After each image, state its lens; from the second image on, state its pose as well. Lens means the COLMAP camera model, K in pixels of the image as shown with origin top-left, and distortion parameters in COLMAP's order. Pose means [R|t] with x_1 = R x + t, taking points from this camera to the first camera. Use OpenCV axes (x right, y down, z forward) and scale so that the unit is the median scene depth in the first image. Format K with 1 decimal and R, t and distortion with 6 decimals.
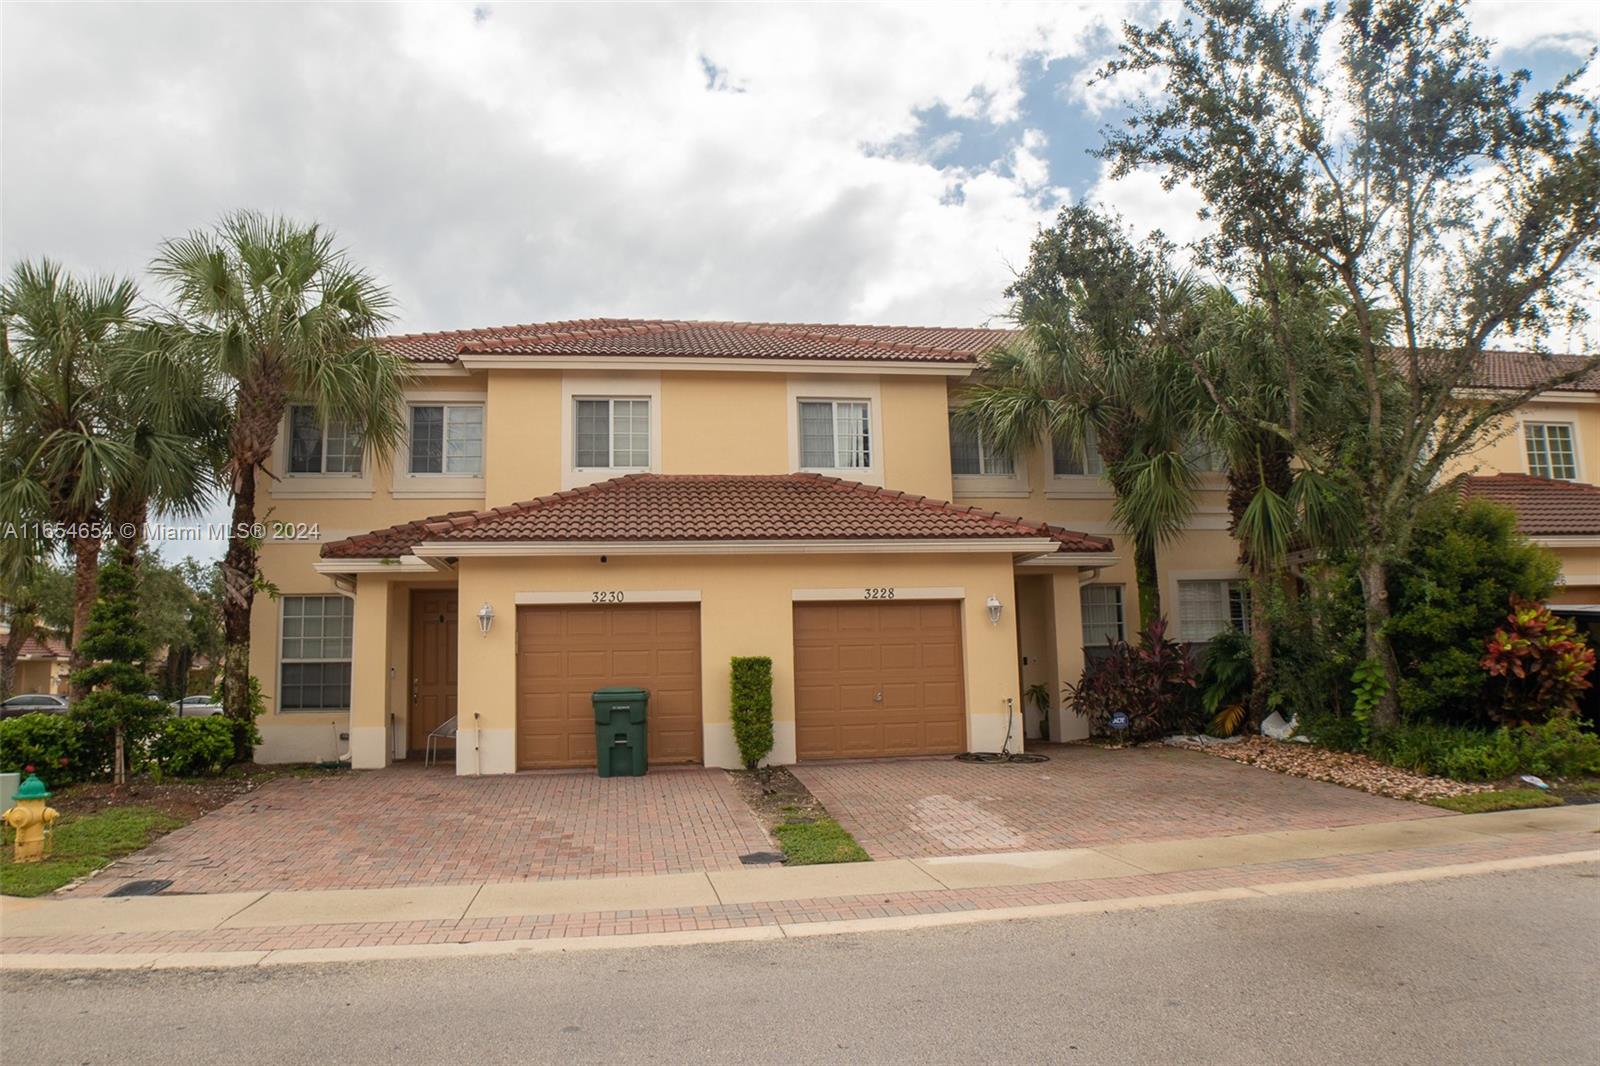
lens RADIAL K [[1023.3, 0, 777.5], [0, 1023.3, 539.5], [0, 0, 1]] dist [-0.119512, 0.048581]
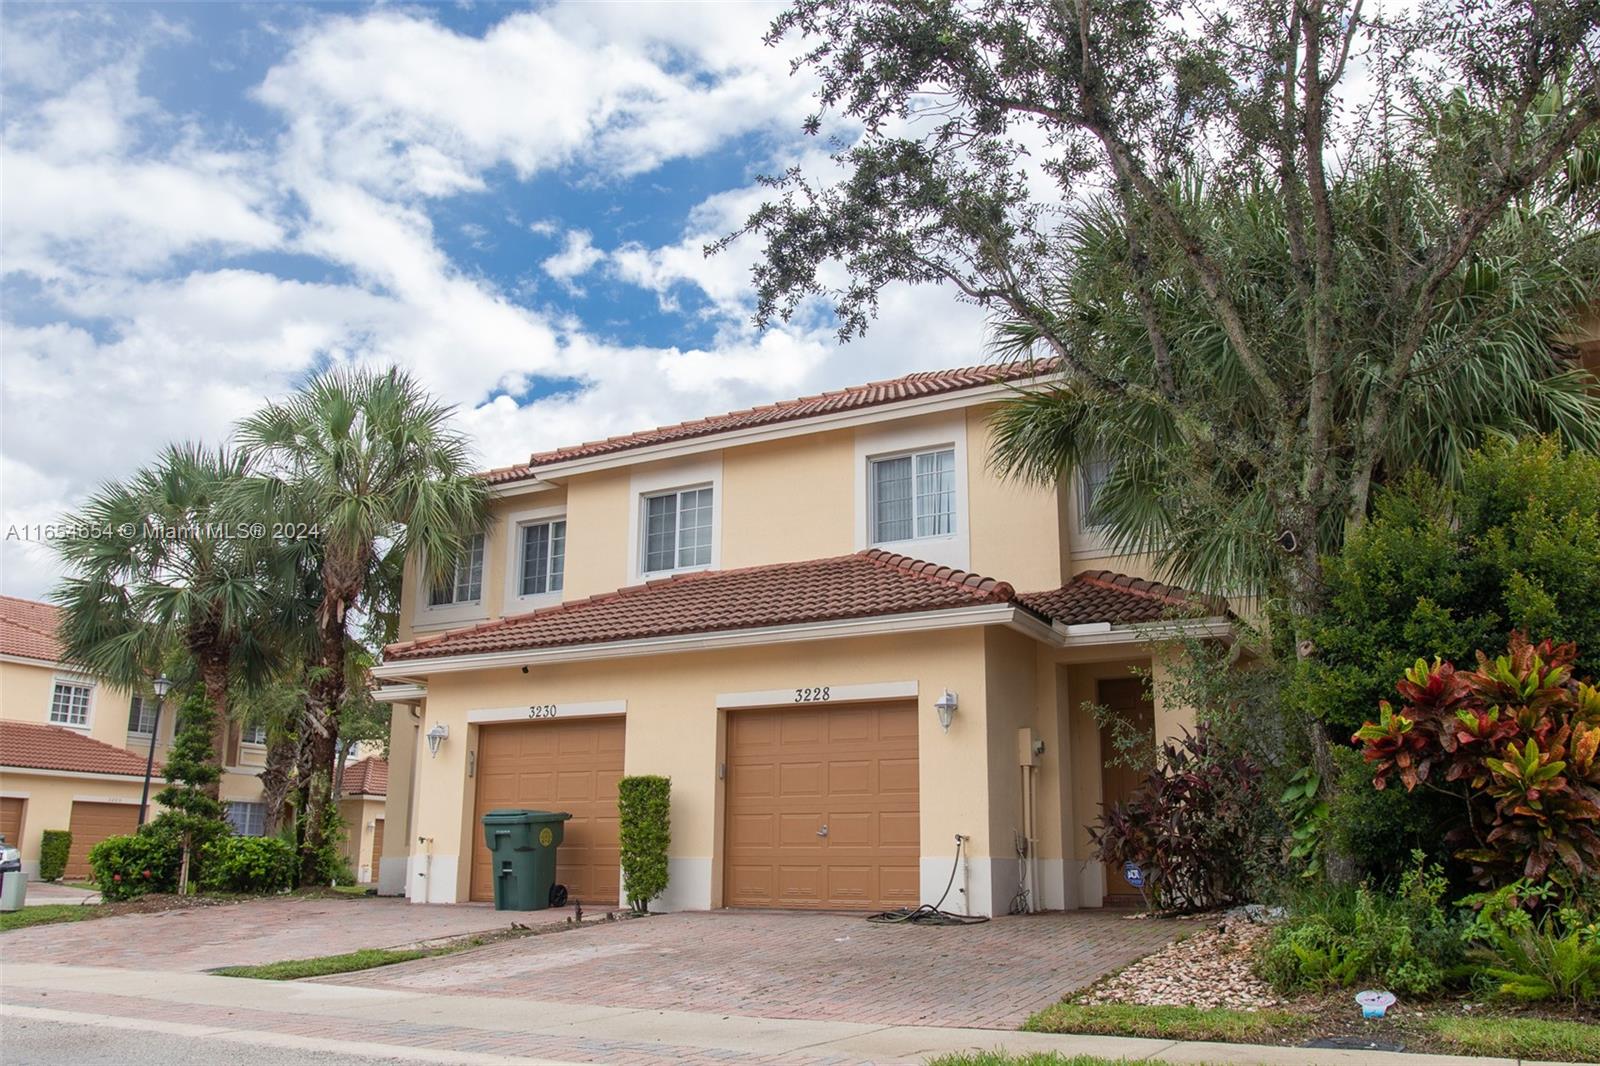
lens RADIAL K [[1297.7, 0, 800.0], [0, 1297.7, 533.0], [0, 0, 1]] dist [-0.040168, 0.000513]
pose [[0.798470, -0.120350, -0.589882, 0.684802], [0.055095, 0.990311, -0.127470, 0.055532], [0.599508, 0.069281, 0.797365, 0.193508]]
